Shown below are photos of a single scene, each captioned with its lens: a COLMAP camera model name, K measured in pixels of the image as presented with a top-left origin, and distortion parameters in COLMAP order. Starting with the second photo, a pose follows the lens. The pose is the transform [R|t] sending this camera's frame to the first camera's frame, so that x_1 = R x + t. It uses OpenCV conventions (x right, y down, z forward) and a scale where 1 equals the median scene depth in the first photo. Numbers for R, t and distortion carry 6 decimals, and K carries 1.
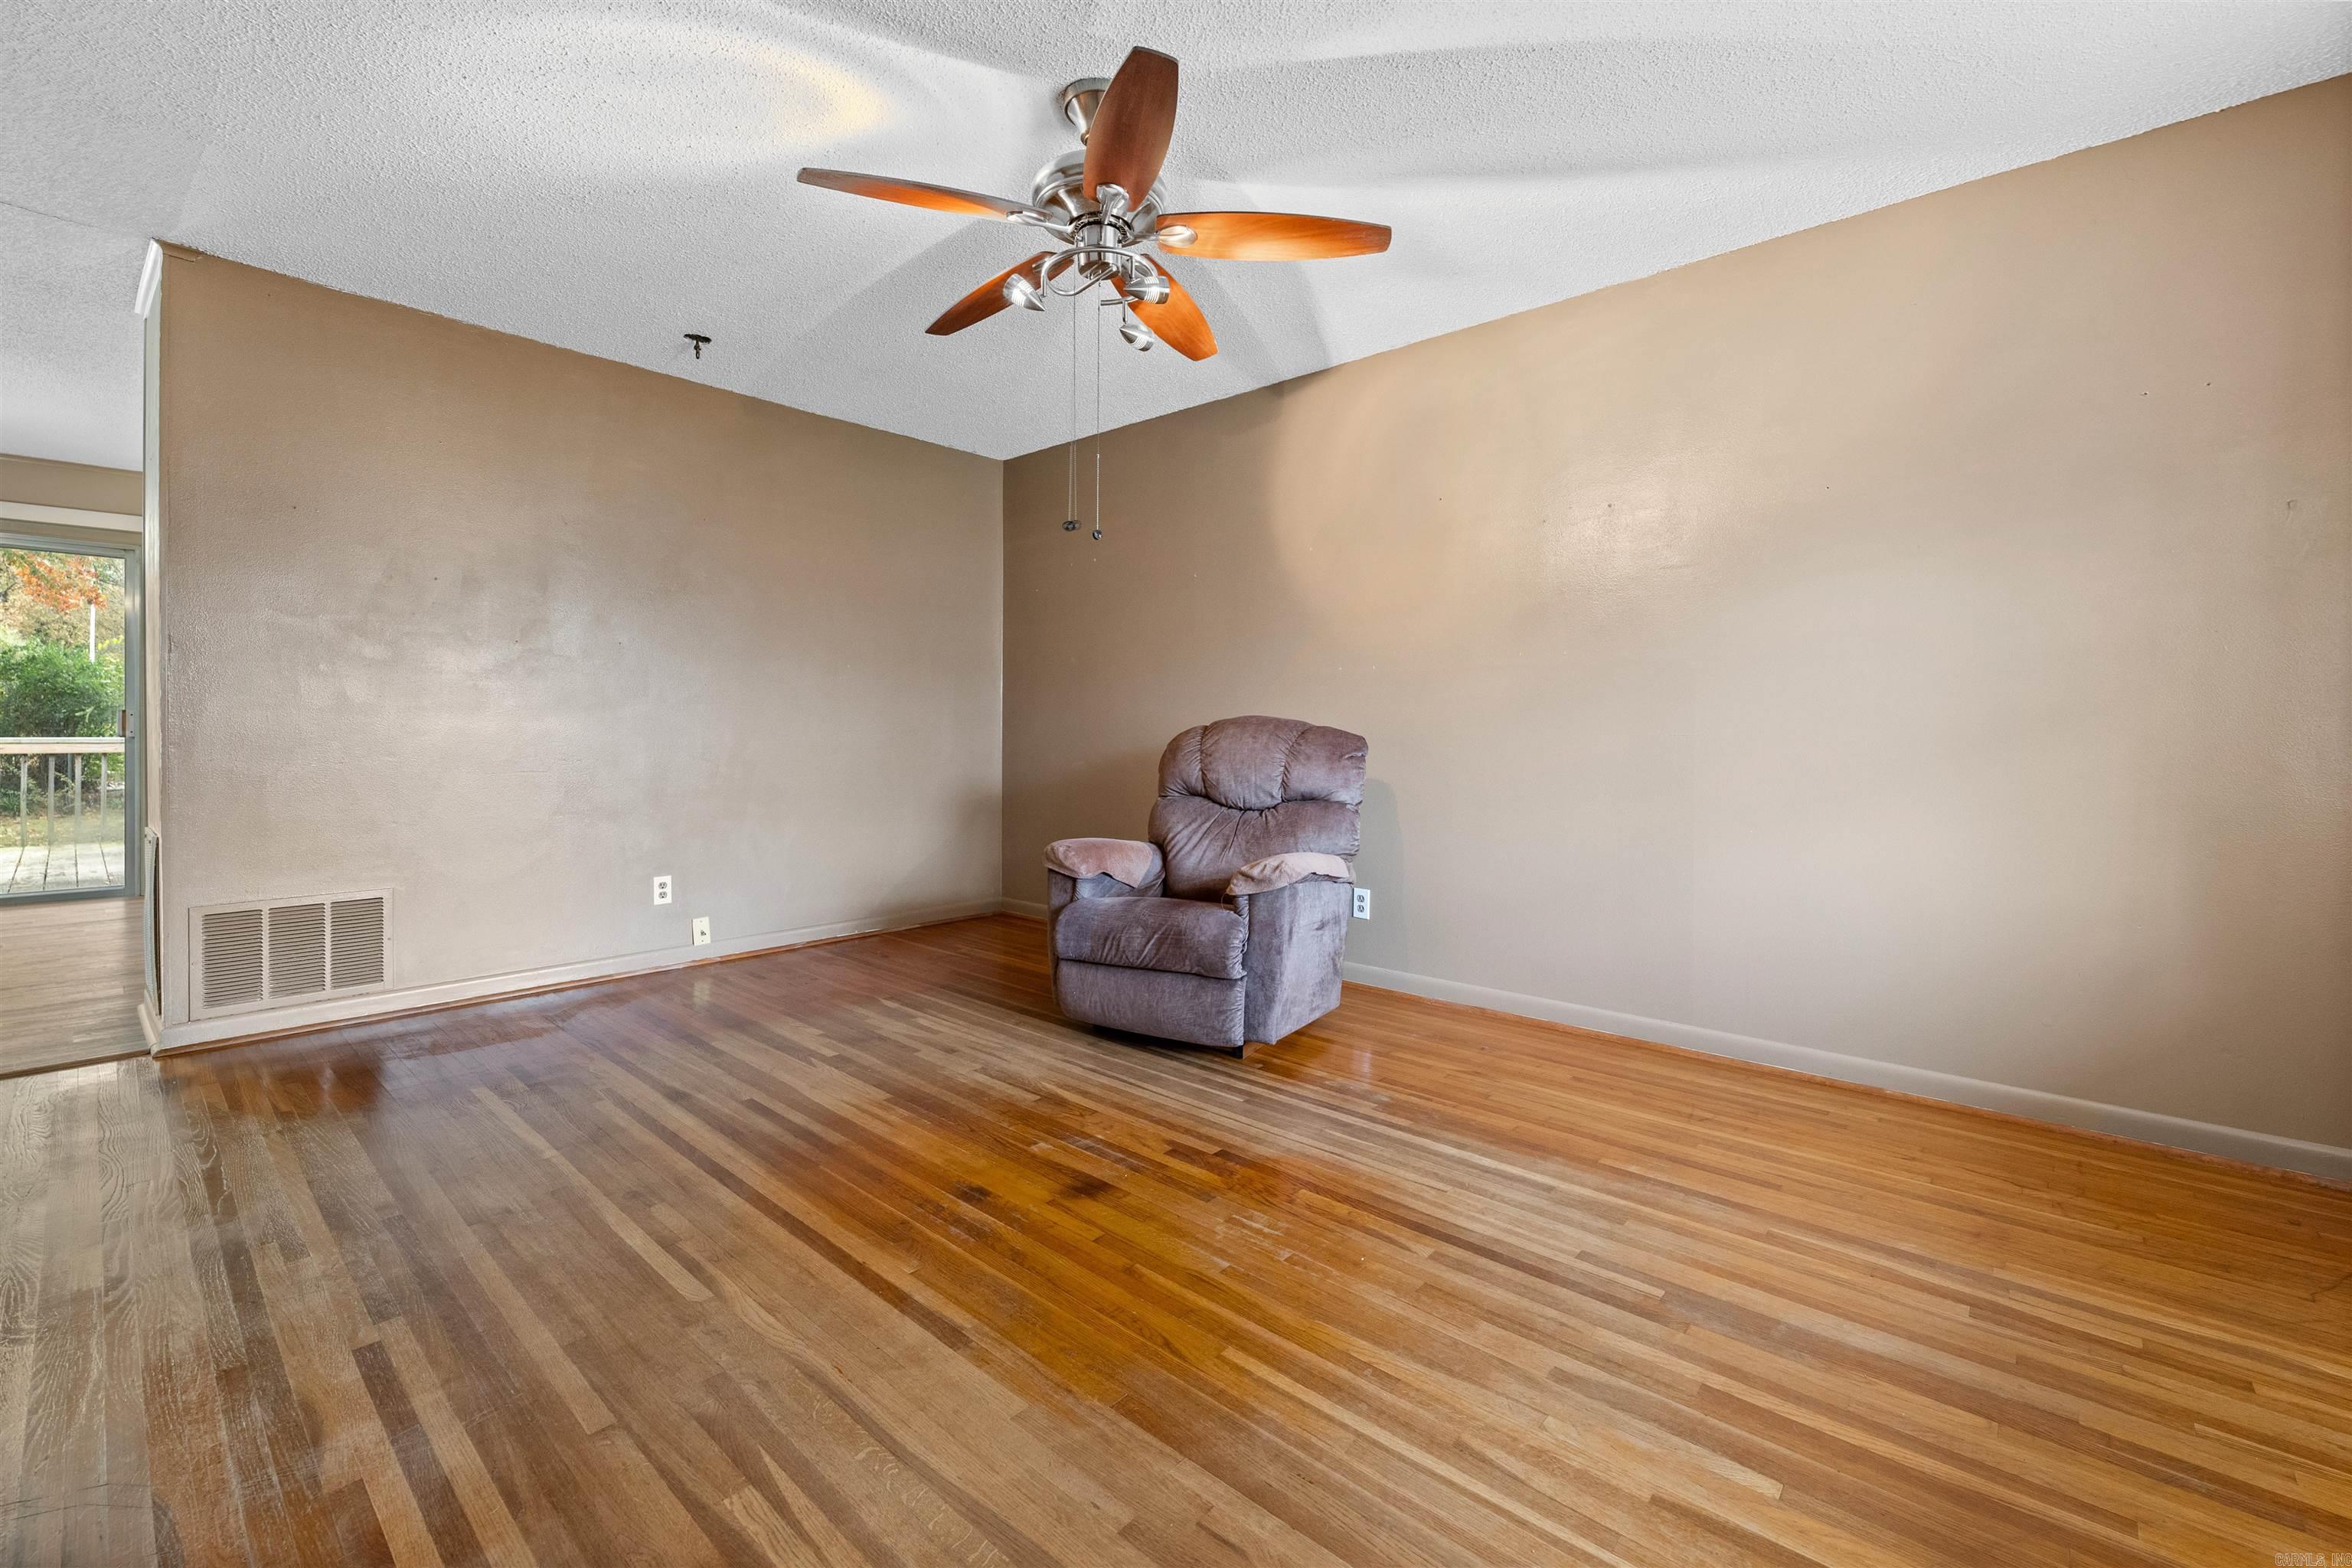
lens RADIAL K [[989.1, 0, 1159.9], [0, 989.1, 735.8], [0, 0, 1]] dist [-0.000115, -0.000196]
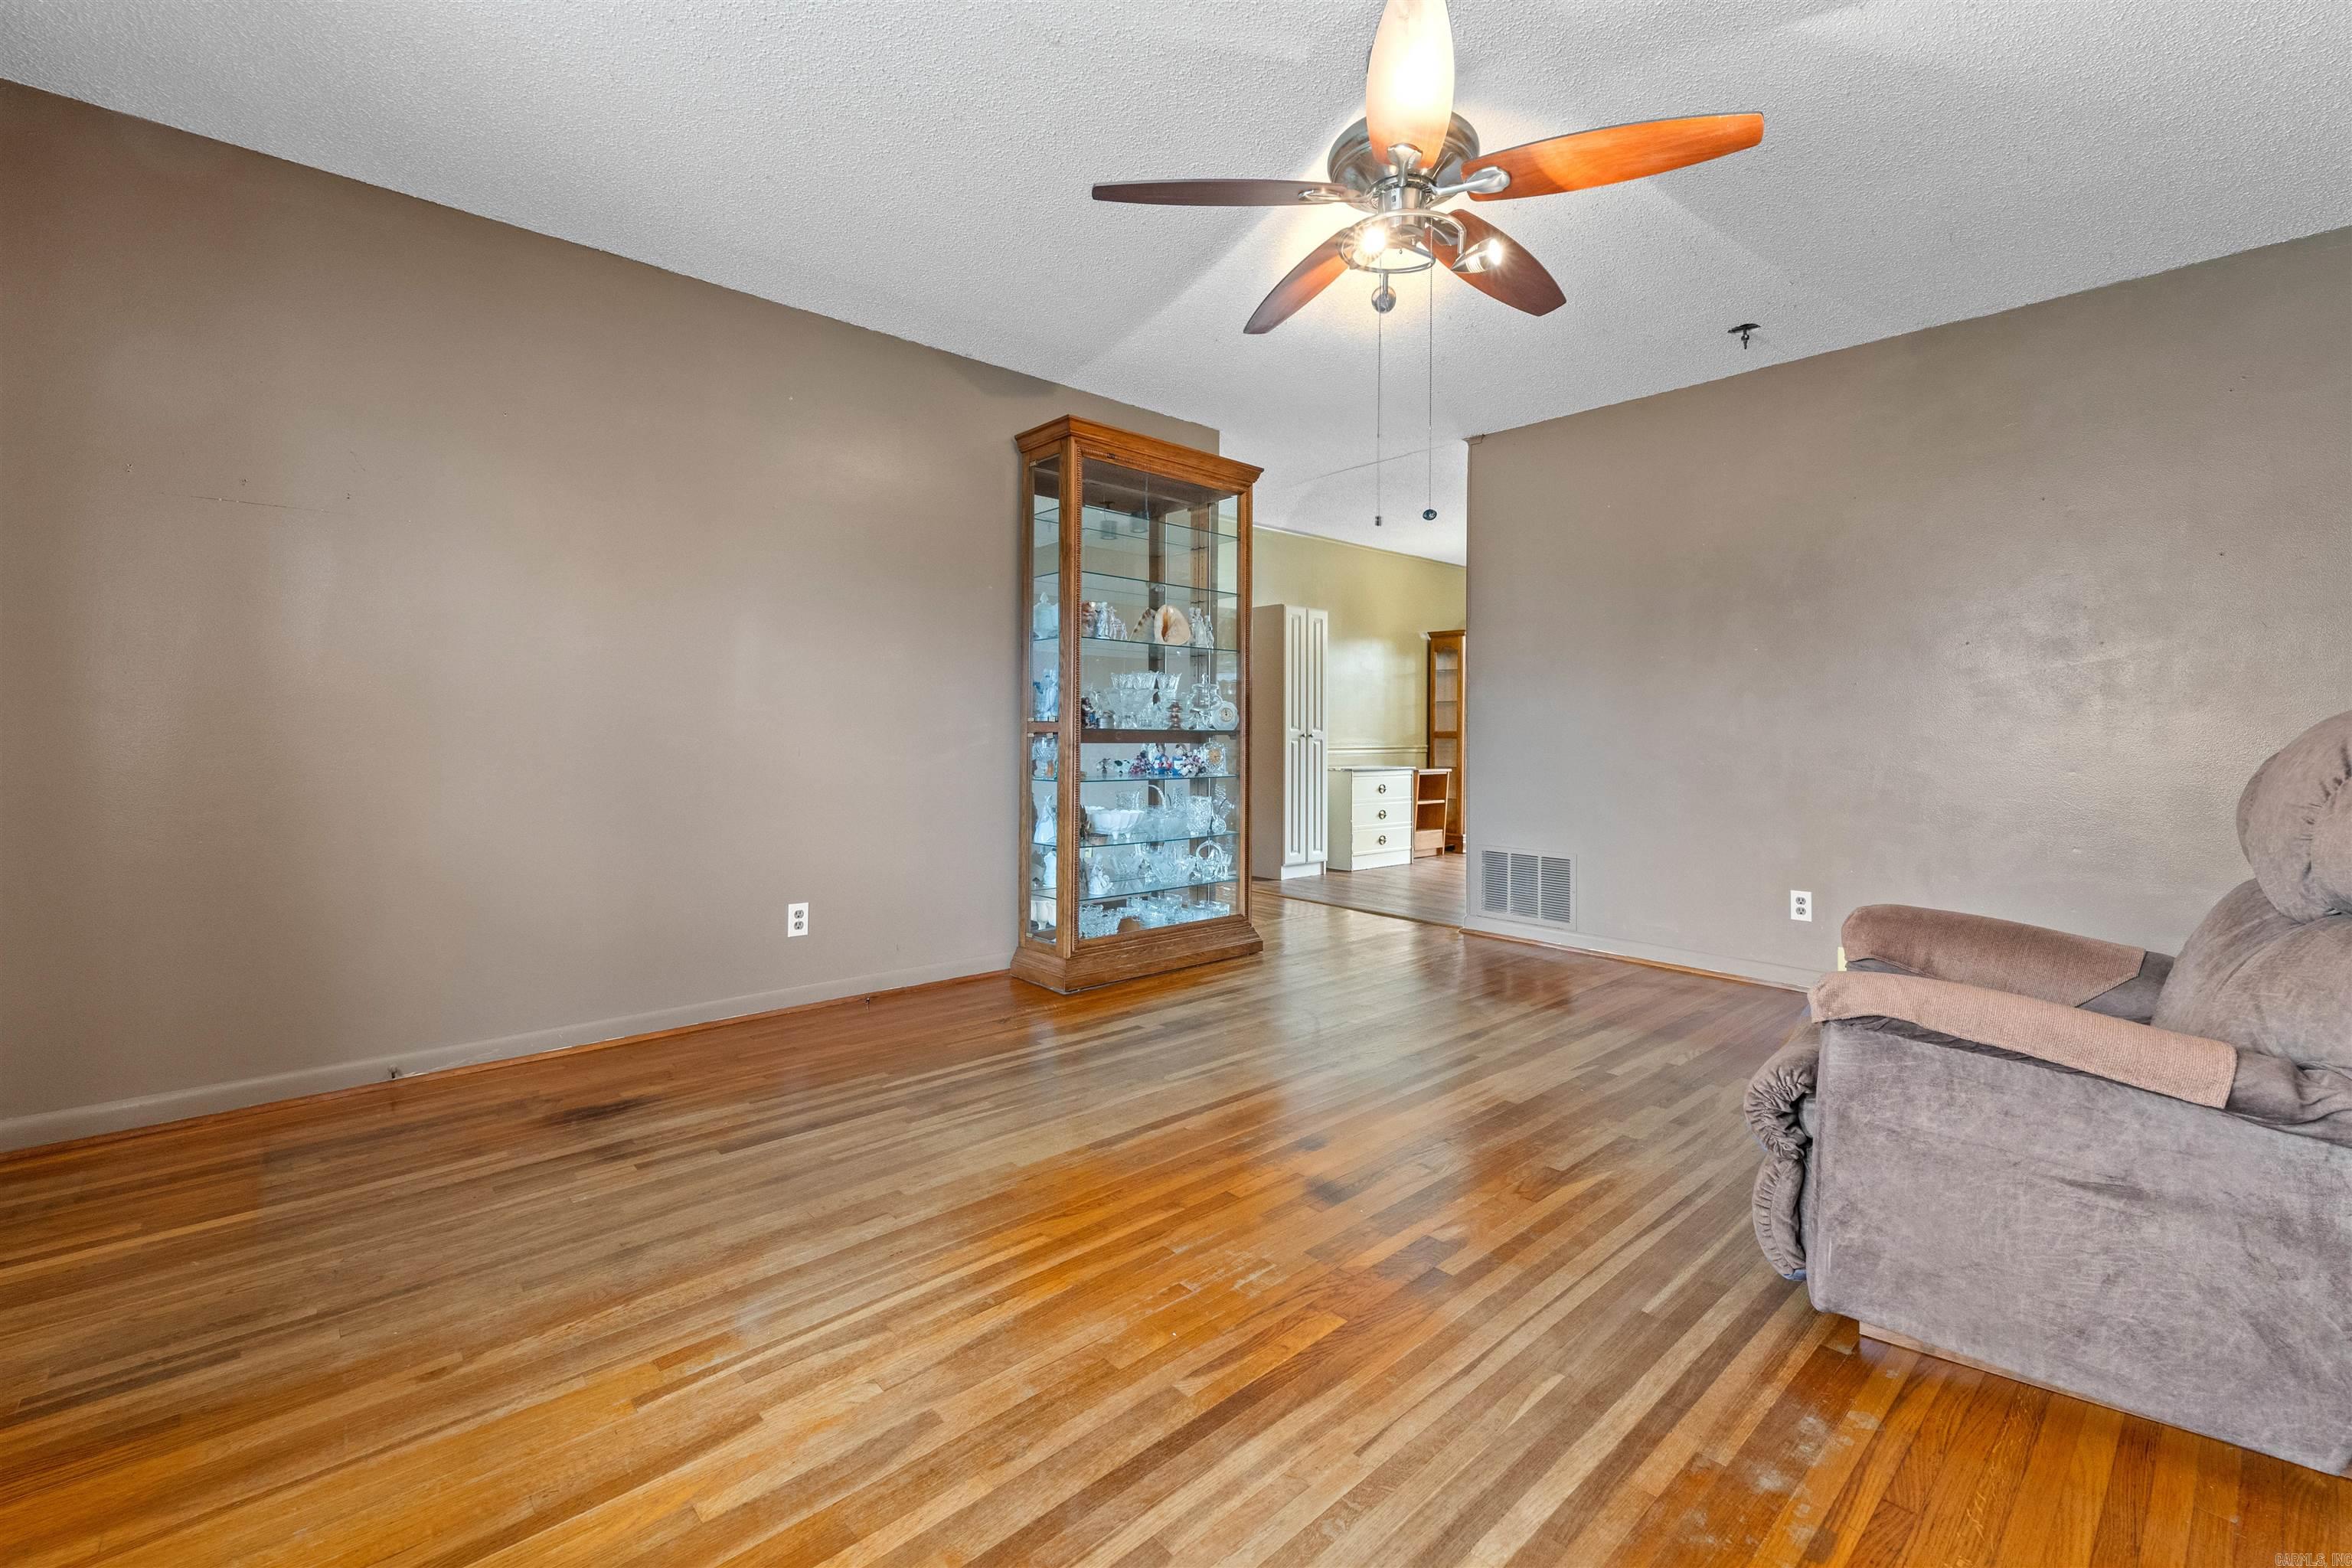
lens RADIAL K [[989.1, 0, 1159.9], [0, 989.1, 735.8], [0, 0, 1]] dist [-0.000115, -0.000196]
pose [[-0.107191, 0.002899, -0.994234, 0.918852], [-0.015230, 0.999874, 0.004557, 0.000089], [0.994122, 0.015631, -0.107134, 0.922308]]
